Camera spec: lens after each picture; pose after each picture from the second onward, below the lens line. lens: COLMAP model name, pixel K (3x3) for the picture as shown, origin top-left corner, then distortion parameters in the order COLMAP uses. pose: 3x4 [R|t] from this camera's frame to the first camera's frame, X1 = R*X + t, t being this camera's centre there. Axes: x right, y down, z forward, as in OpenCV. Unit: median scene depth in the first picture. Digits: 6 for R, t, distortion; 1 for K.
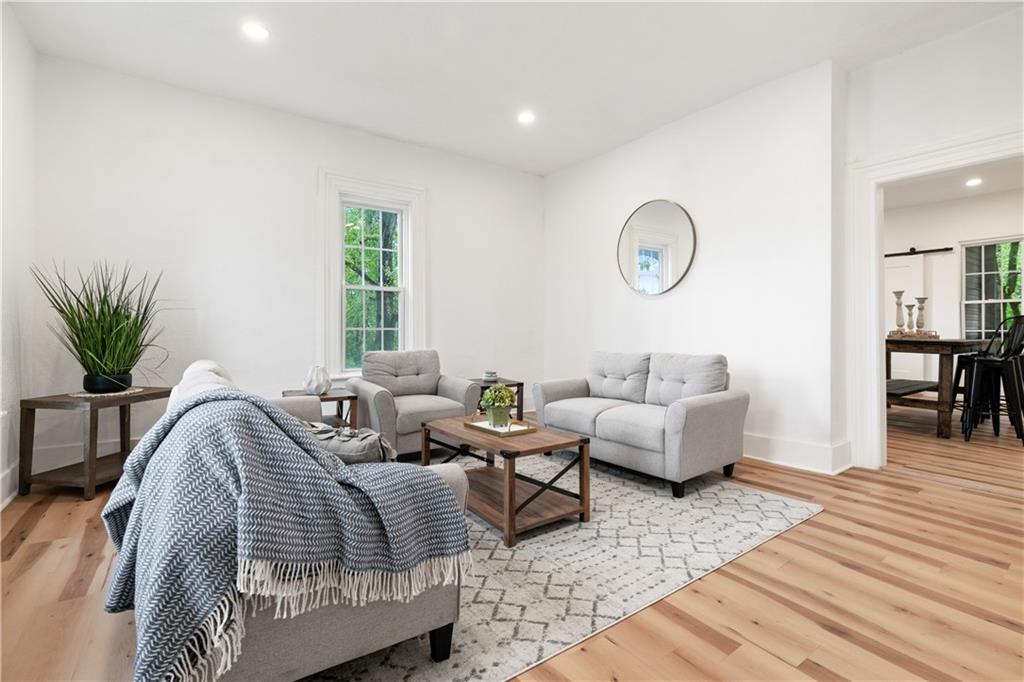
lens RADIAL K [[459.0, 0, 516.0], [0, 459.0, 333.9], [0, 0, 1]] dist [-0.002242, 0.002481]
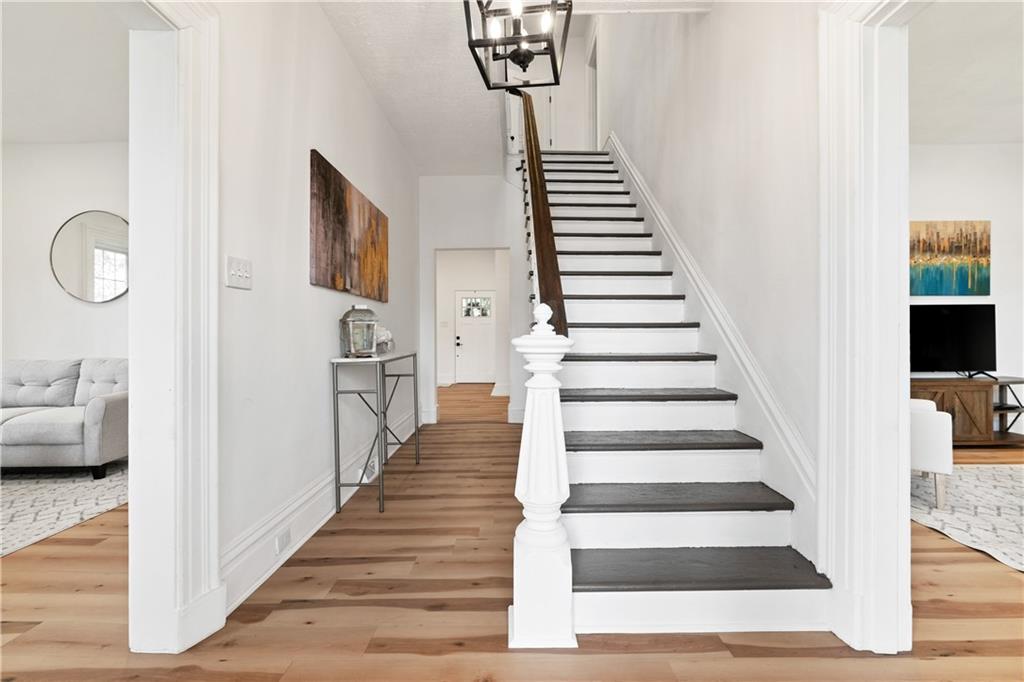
lens RADIAL K [[459.0, 0, 513.0], [0, 459.0, 337.0], [0, 0, 1]] dist [-0.002242, 0.002481]
pose [[0.579895, 0.006248, 0.814667, 0.007411], [0.003326, 0.999944, -0.010037, 0.006750], [-0.814684, 0.008530, 0.579842, -0.530597]]
